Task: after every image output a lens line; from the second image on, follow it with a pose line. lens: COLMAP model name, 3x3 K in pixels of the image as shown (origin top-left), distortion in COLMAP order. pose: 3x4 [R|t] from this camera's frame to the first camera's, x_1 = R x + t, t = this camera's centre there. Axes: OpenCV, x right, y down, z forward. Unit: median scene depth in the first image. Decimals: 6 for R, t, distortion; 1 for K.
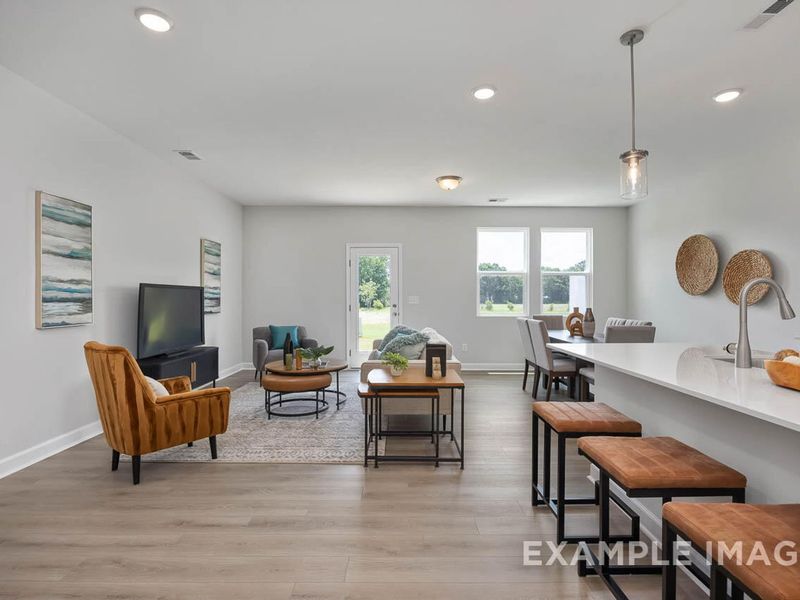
lens RADIAL K [[526.8, 0, 403.5], [0, 526.8, 298.4], [0, 0, 1]] dist [-0.001031, -0.001327]
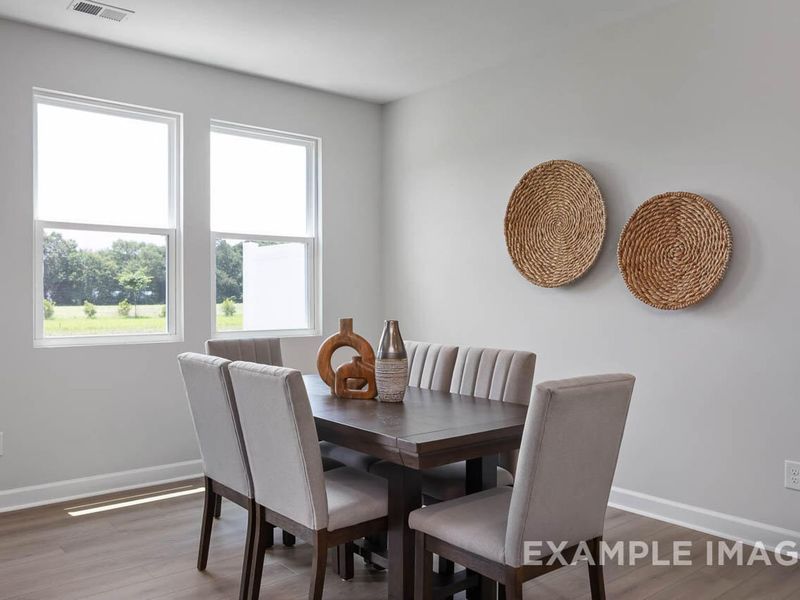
lens RADIAL K [[682.1, 0, 395.3], [0, 682.1, 302.3], [0, 0, 1]] dist [-0.008008, -0.001796]
pose [[0.796341, -0.009716, 0.604770, 0.075017], [0.003666, 0.999930, 0.011237, 0.000128], [-0.604837, -0.006731, 0.796321, 0.655852]]
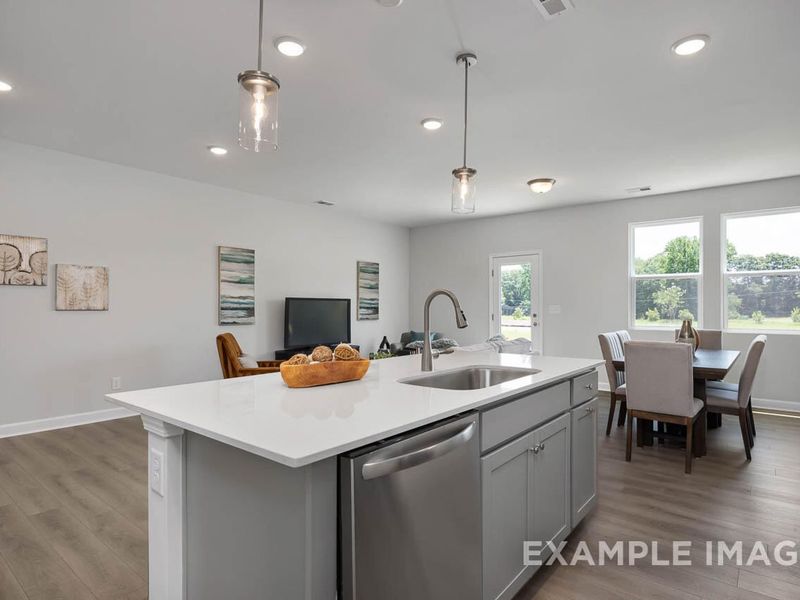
lens RADIAL K [[729.5, 0, 404.2], [0, 729.5, 299.4], [0, 0, 1]] dist [-0.021061, -0.010125]
pose [[0.614051, -0.008612, -0.789219, 1.060567], [0.000637, 0.999946, -0.010416, -0.001394], [0.789266, 0.005893, 0.614023, -0.000135]]
